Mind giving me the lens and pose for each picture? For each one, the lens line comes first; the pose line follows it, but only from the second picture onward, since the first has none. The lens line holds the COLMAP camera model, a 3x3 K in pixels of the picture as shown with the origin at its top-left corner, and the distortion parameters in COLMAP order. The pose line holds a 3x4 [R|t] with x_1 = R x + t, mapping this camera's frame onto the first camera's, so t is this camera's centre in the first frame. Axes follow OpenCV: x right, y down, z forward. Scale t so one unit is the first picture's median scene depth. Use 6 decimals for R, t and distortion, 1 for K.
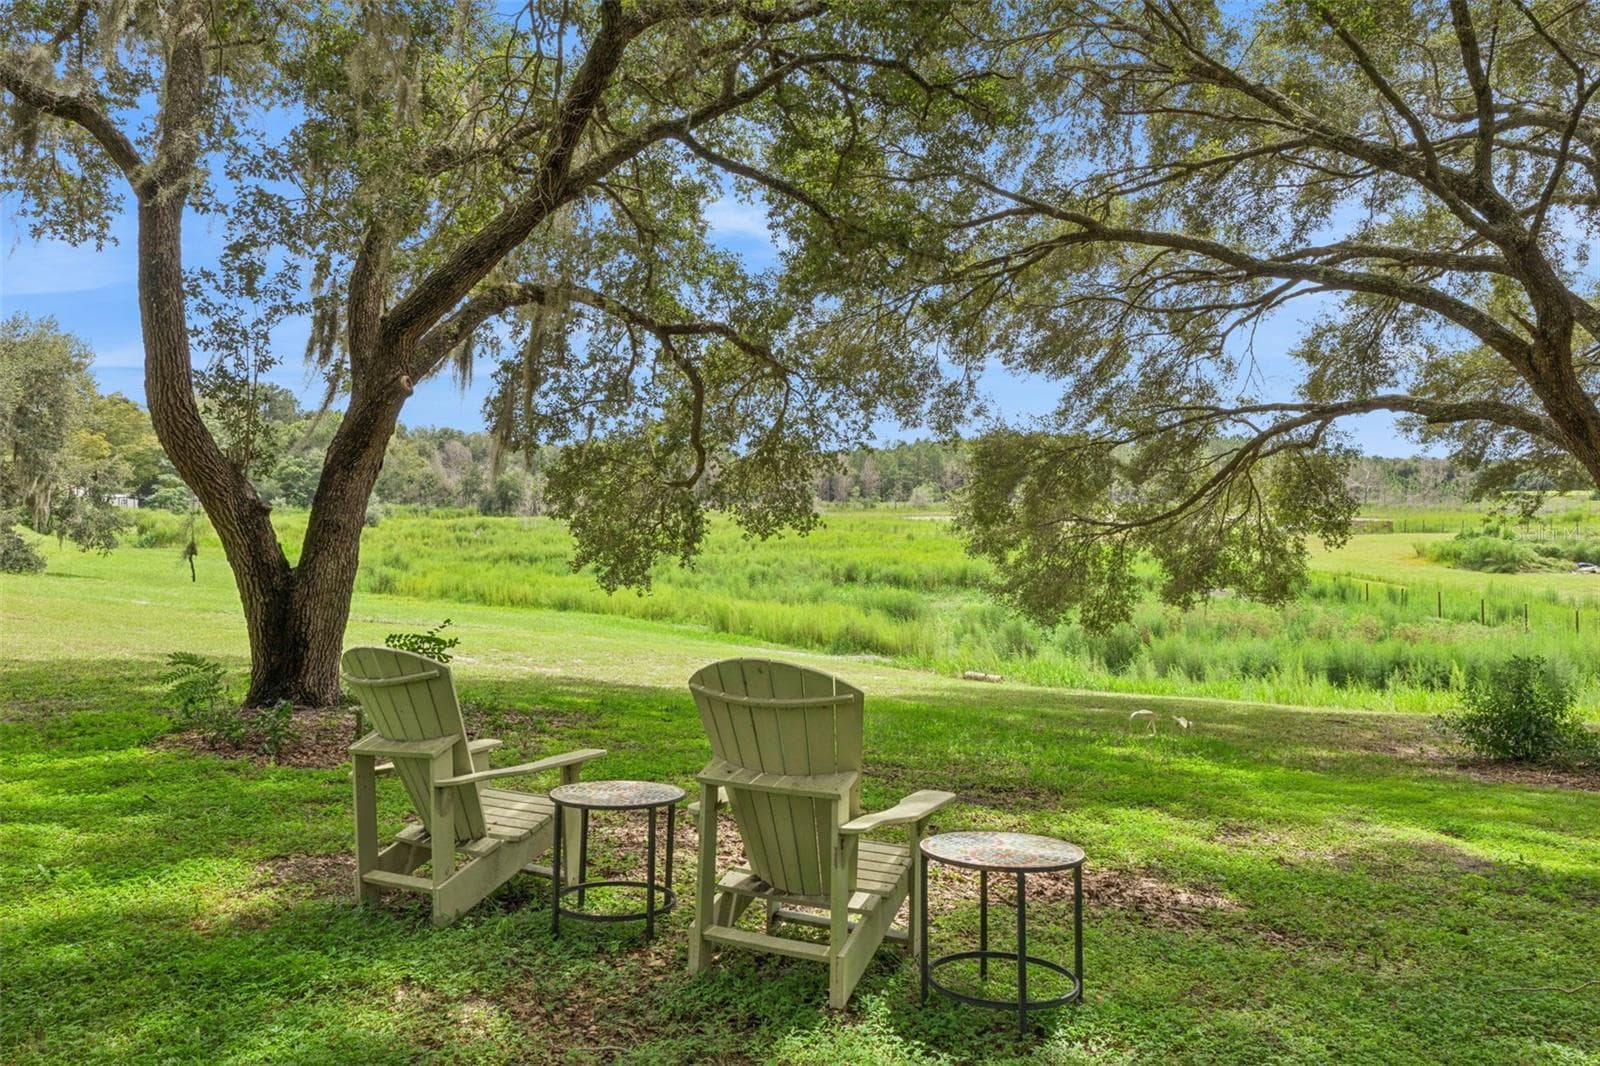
lens RADIAL K [[963.2, 0, 810.8], [0, 963.2, 531.3], [0, 0, 1]] dist [0.002193, 0.000668]
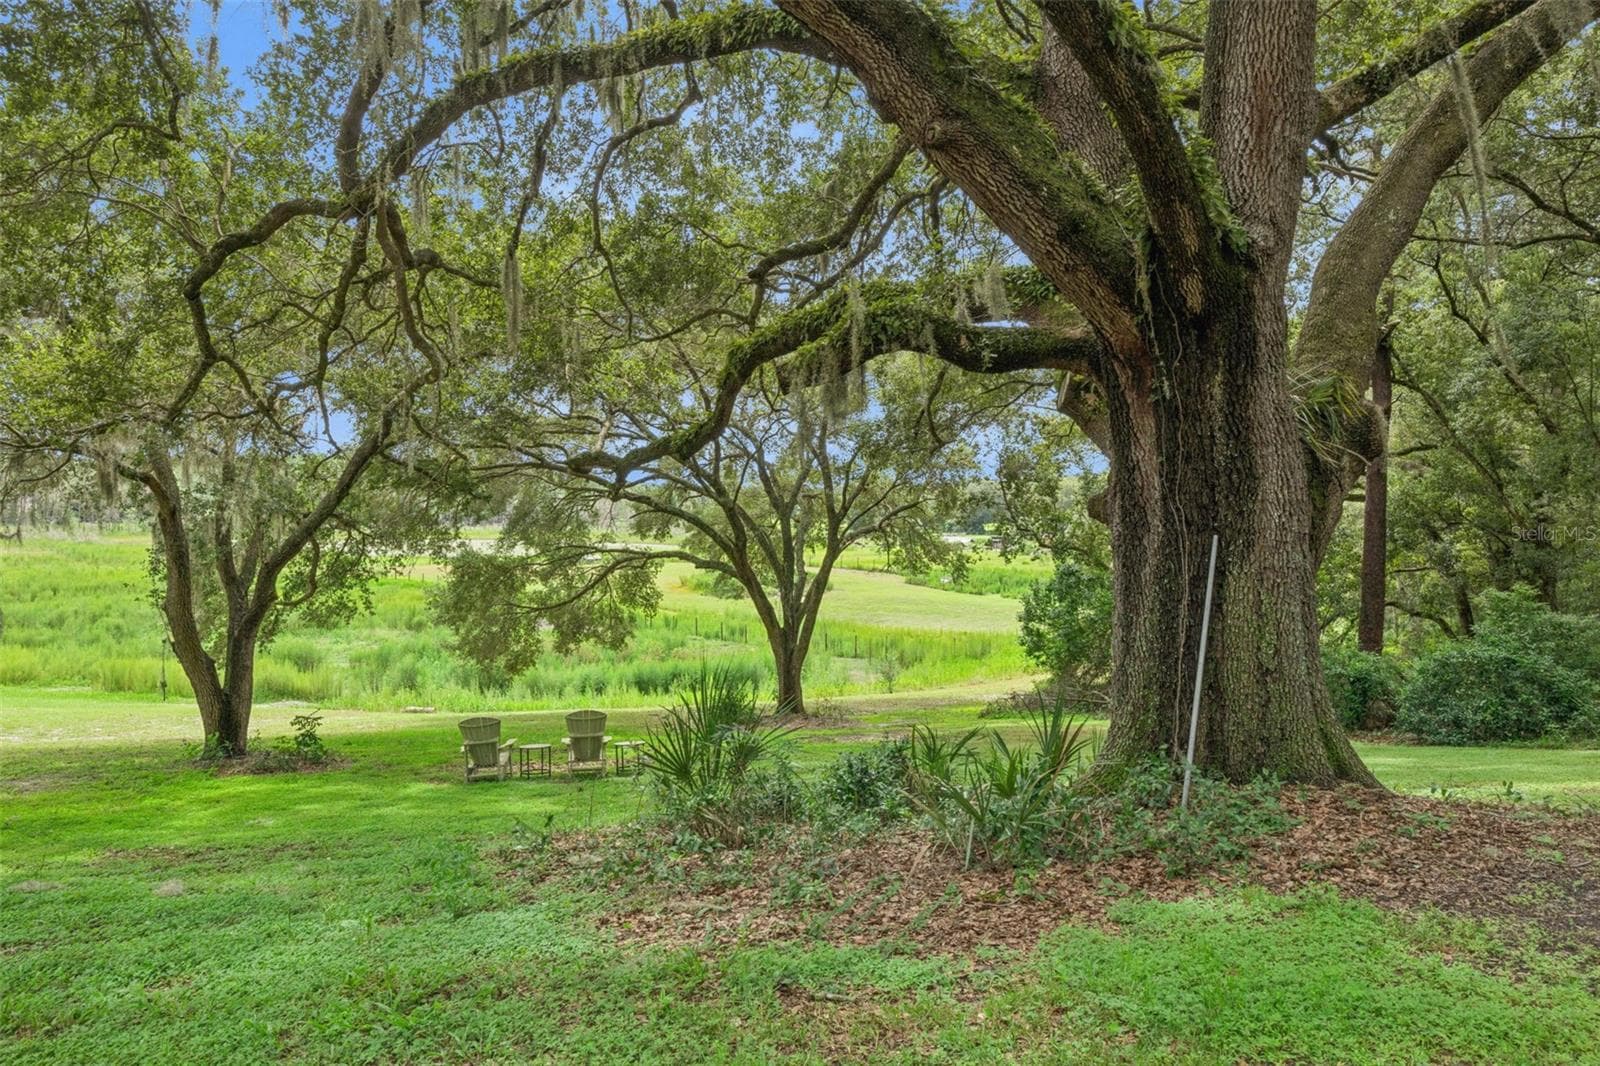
lens RADIAL K [[963.2, 0, 810.8], [0, 963.2, 531.3], [0, 0, 1]] dist [0.002193, 0.000668]
pose [[0.767191, 0.018681, 0.641146, -0.352935], [-0.007196, 0.999764, -0.020520, -0.100968], [-0.641378, 0.011129, 0.767144, -0.530999]]
